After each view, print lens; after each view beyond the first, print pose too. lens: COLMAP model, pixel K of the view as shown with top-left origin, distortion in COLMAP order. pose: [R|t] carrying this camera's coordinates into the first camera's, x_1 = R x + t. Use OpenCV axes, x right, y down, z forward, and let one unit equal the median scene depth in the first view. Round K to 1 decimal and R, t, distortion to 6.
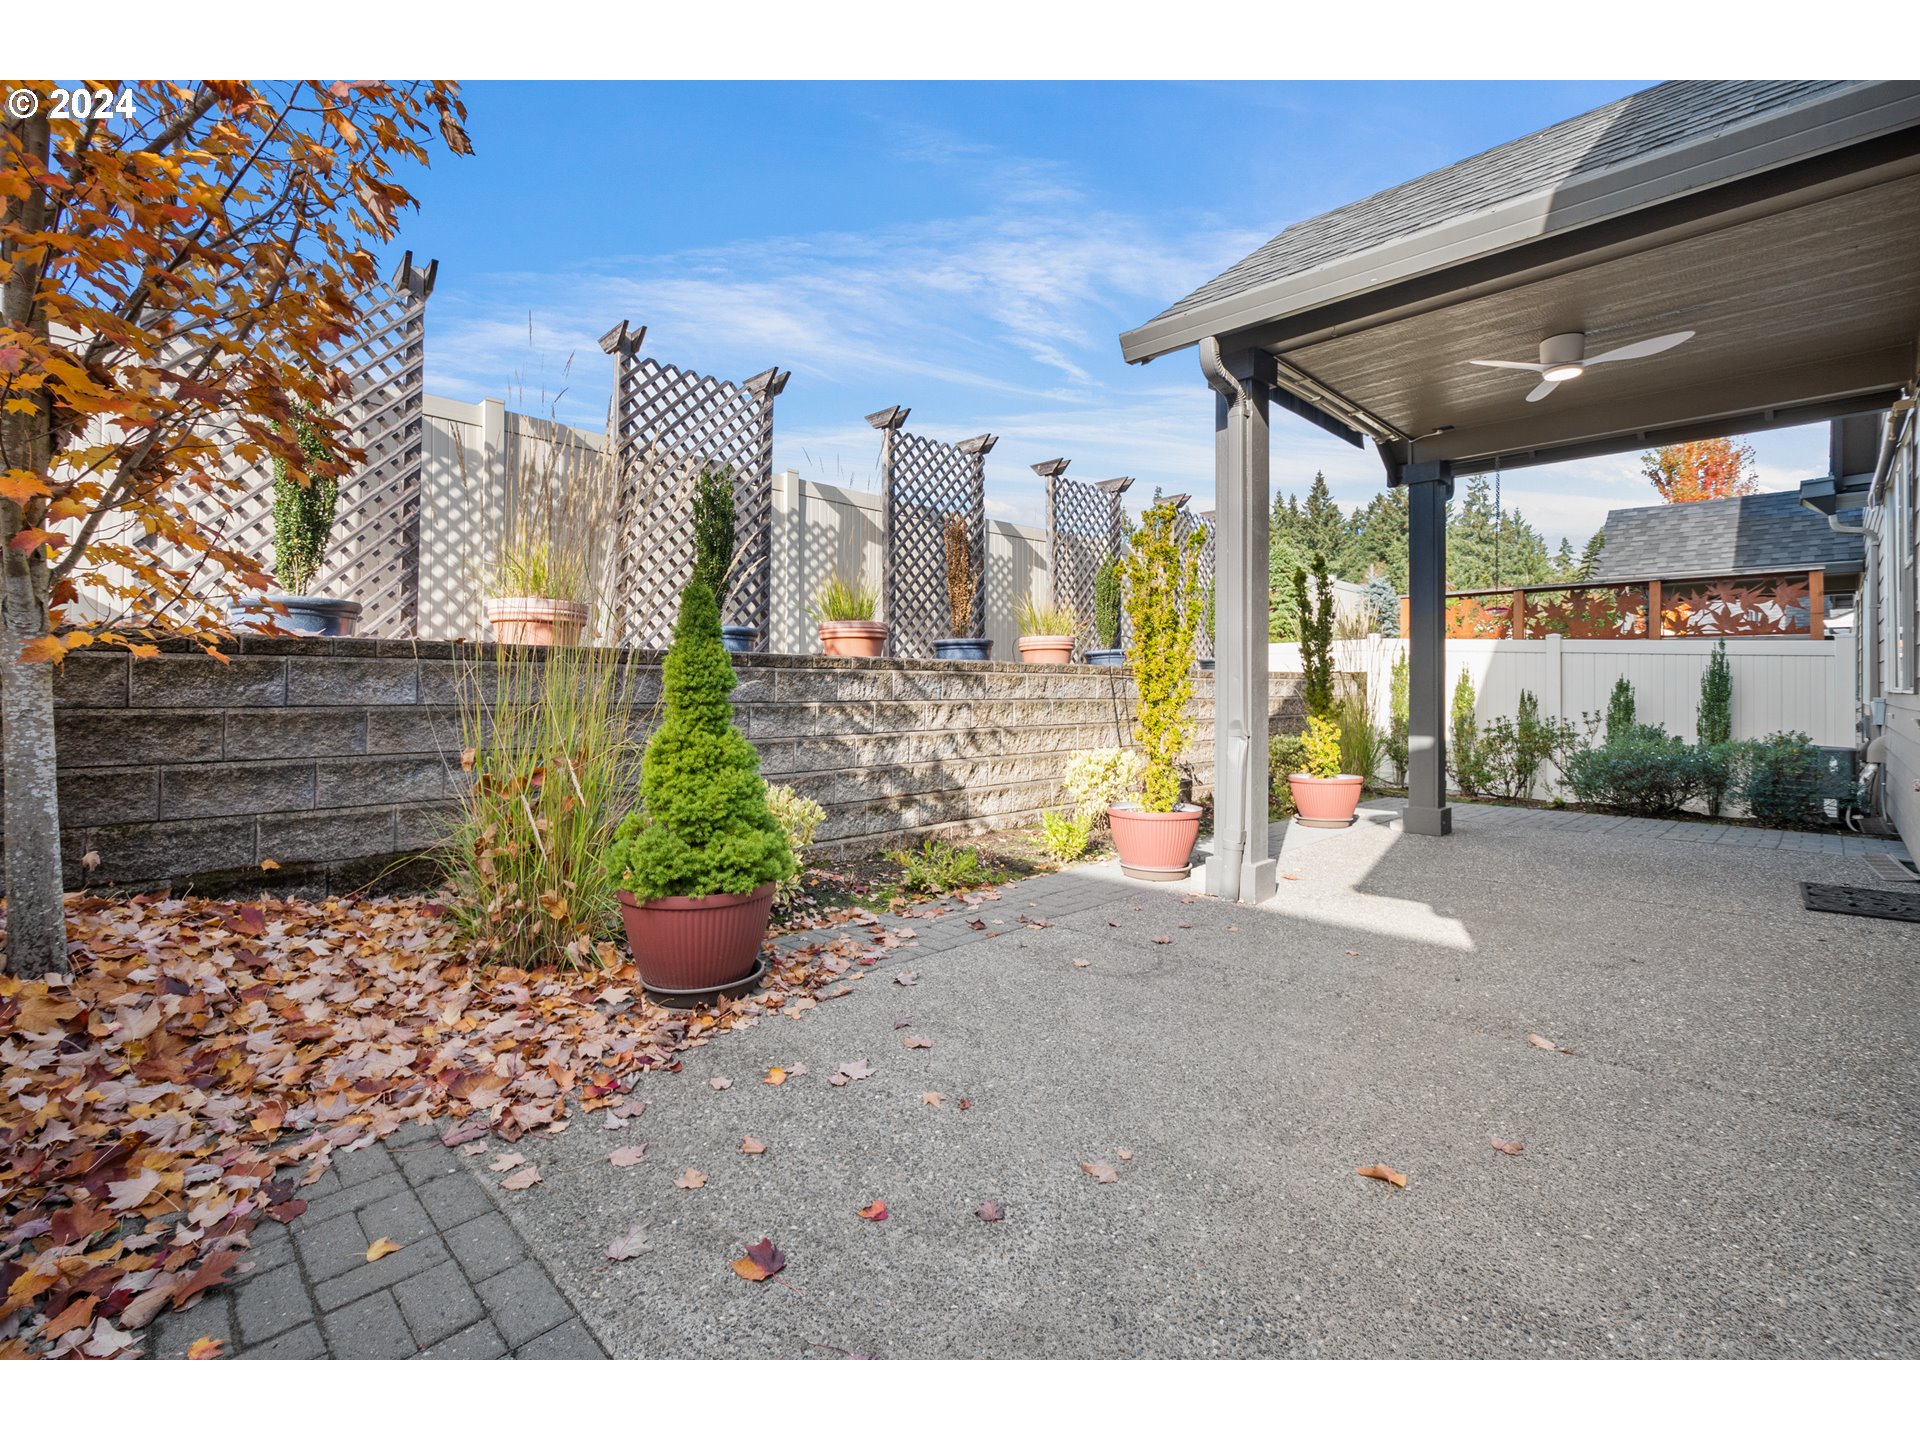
lens RADIAL K [[861.7, 0, 952.9], [0, 861.7, 647.7], [0, 0, 1]] dist [-0.001333, 0.000063]
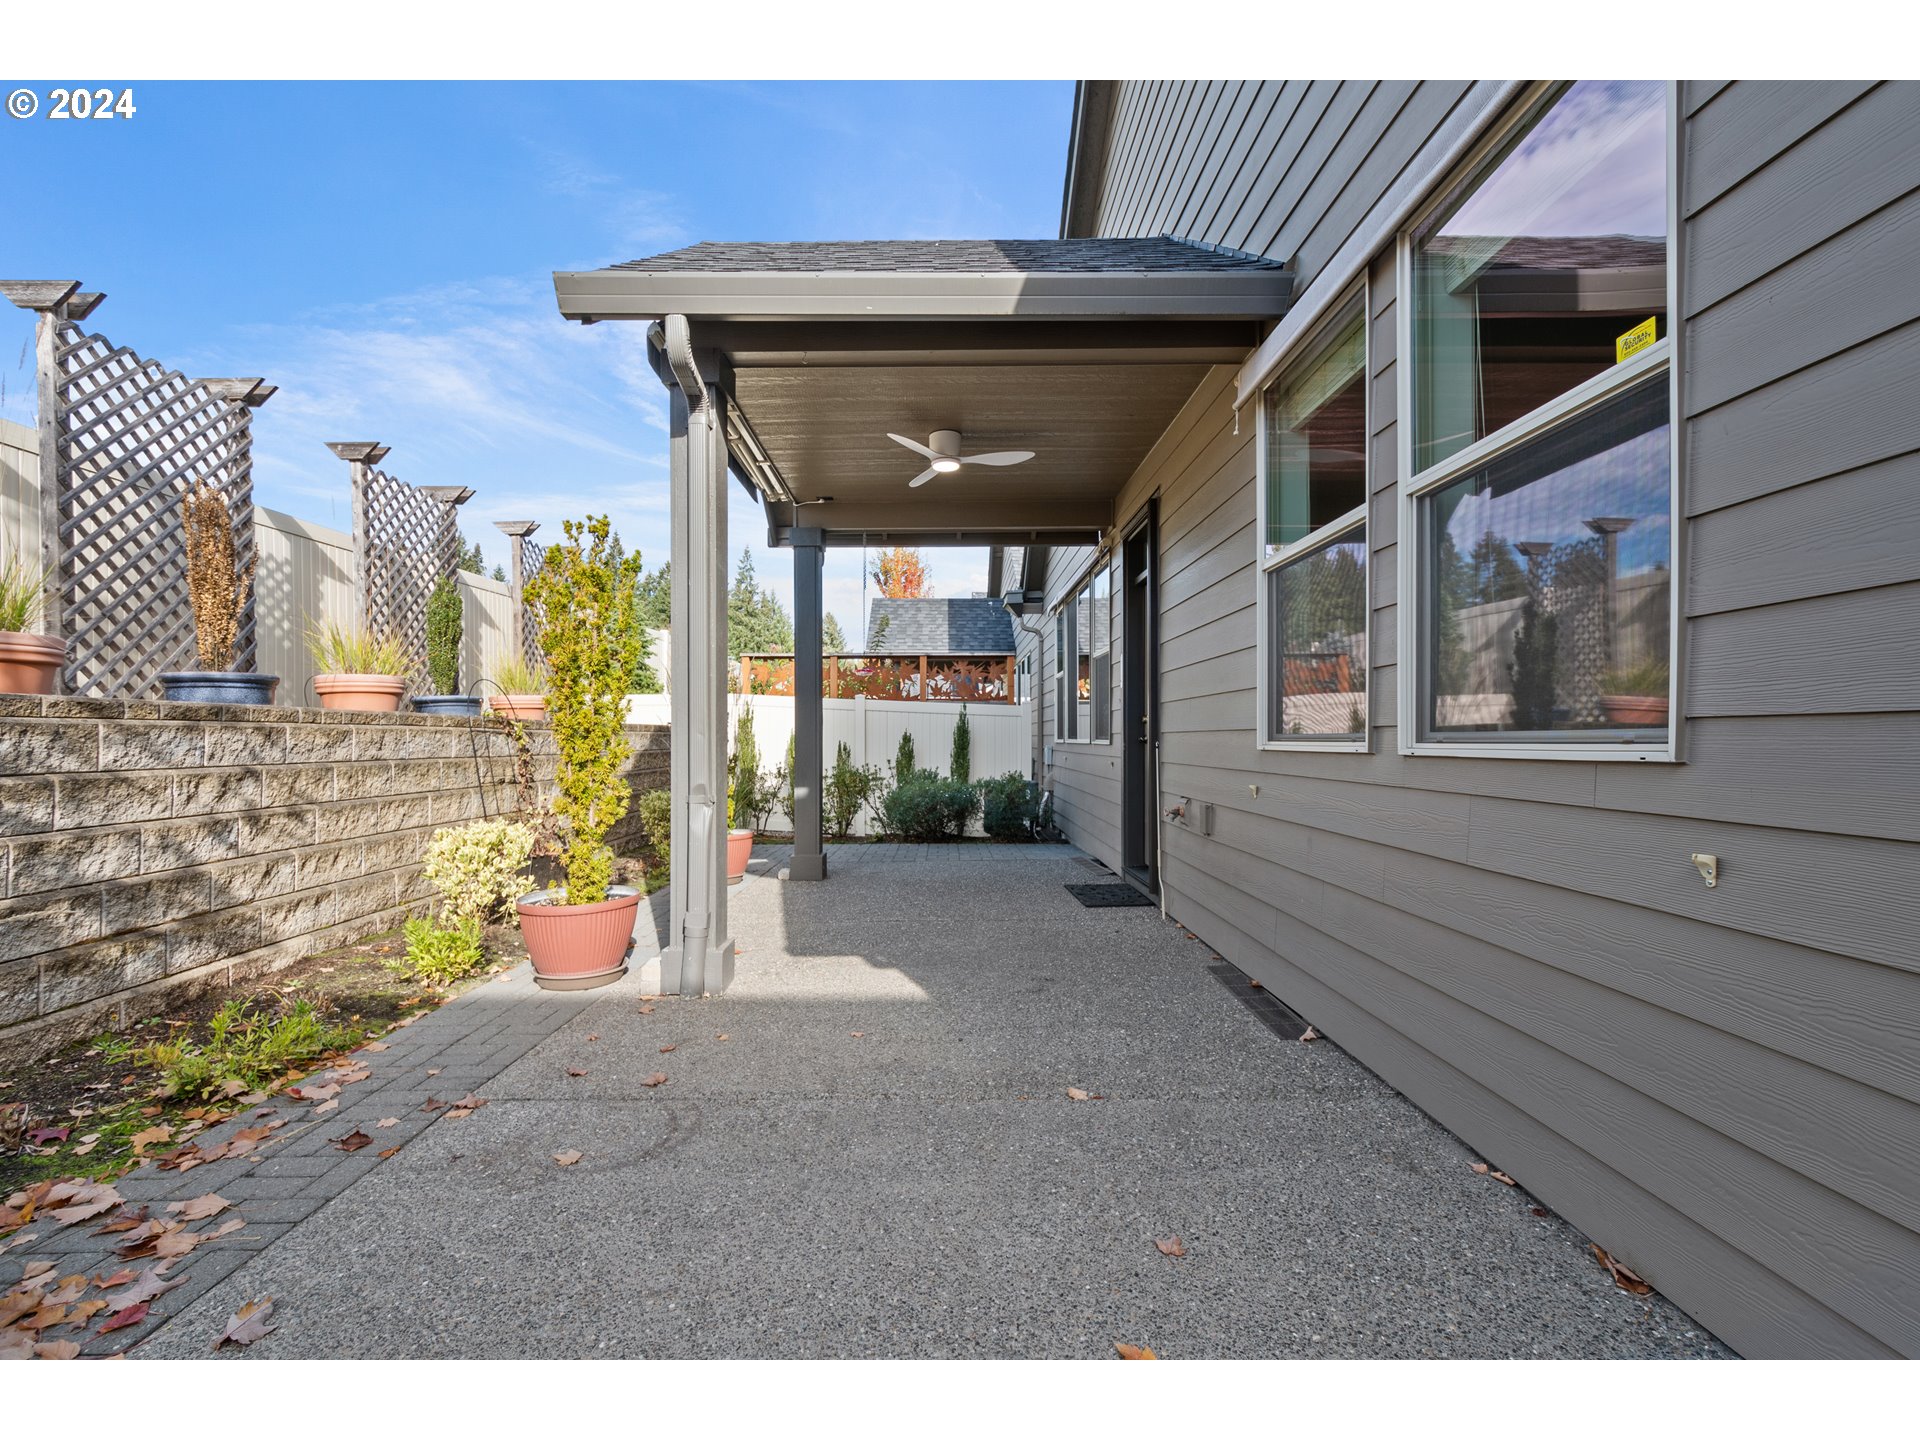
lens RADIAL K [[822.2, 0, 925.3], [0, 822.2, 731.9], [0, 0, 1]] dist [0.010093, -0.000325]
pose [[0.715702, 0.001485, 0.698404, -0.047241], [-0.029001, 0.999198, 0.027594, 0.002331], [-0.697804, -0.040003, 0.715171, 0.159574]]
